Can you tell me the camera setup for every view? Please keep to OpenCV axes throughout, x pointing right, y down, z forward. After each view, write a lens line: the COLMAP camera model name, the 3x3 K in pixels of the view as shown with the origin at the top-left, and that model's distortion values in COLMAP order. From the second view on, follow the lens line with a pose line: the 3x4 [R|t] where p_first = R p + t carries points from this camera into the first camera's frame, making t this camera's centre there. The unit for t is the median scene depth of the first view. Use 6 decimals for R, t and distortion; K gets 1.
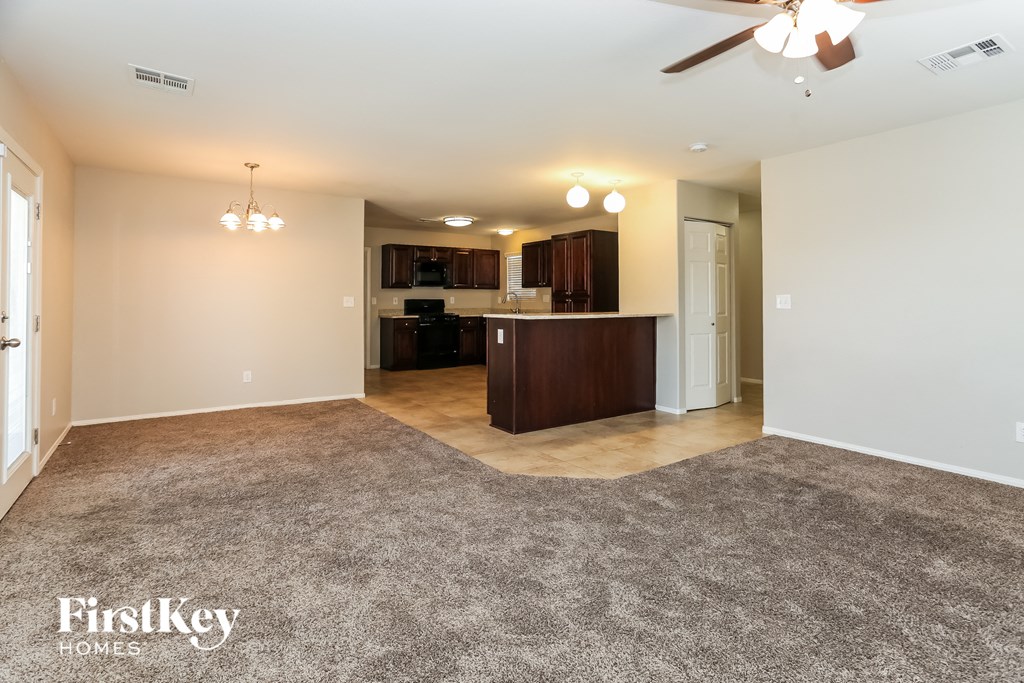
lens RADIAL K [[544.0, 0, 509.1], [0, 544.0, 297.9], [0, 0, 1]] dist [-0.005567, -0.000363]
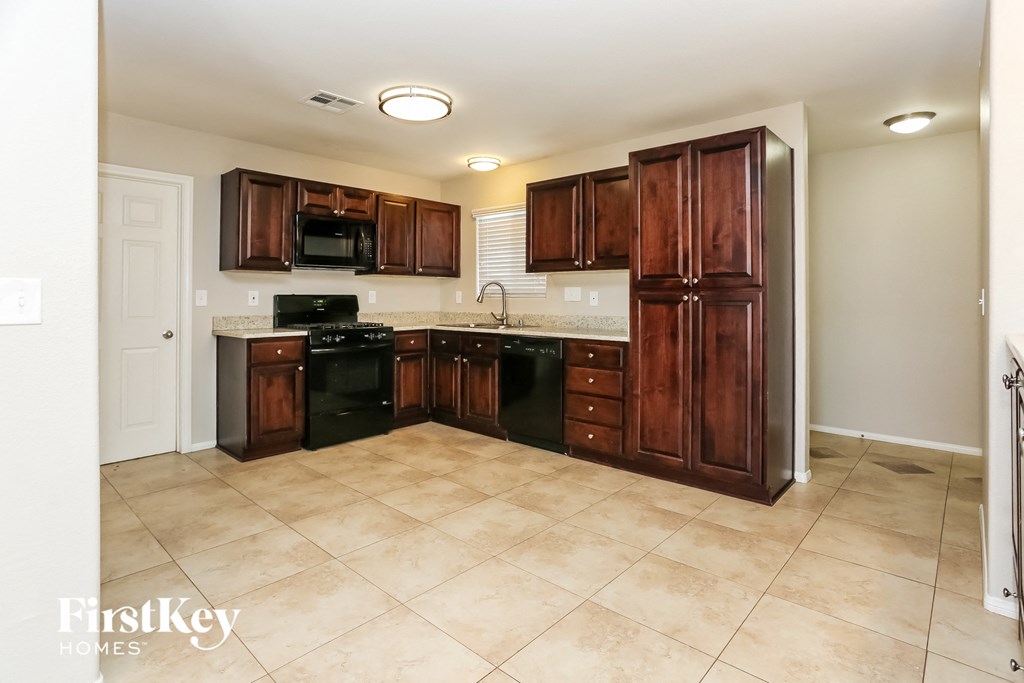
lens RADIAL K [[544.0, 0, 509.1], [0, 544.0, 297.9], [0, 0, 1]] dist [-0.005567, -0.000363]
pose [[0.973996, 0.003261, 0.226544, -0.101506], [-0.004379, 0.999981, 0.004431, 0.002552], [-0.226525, -0.005307, 0.973991, 0.500780]]
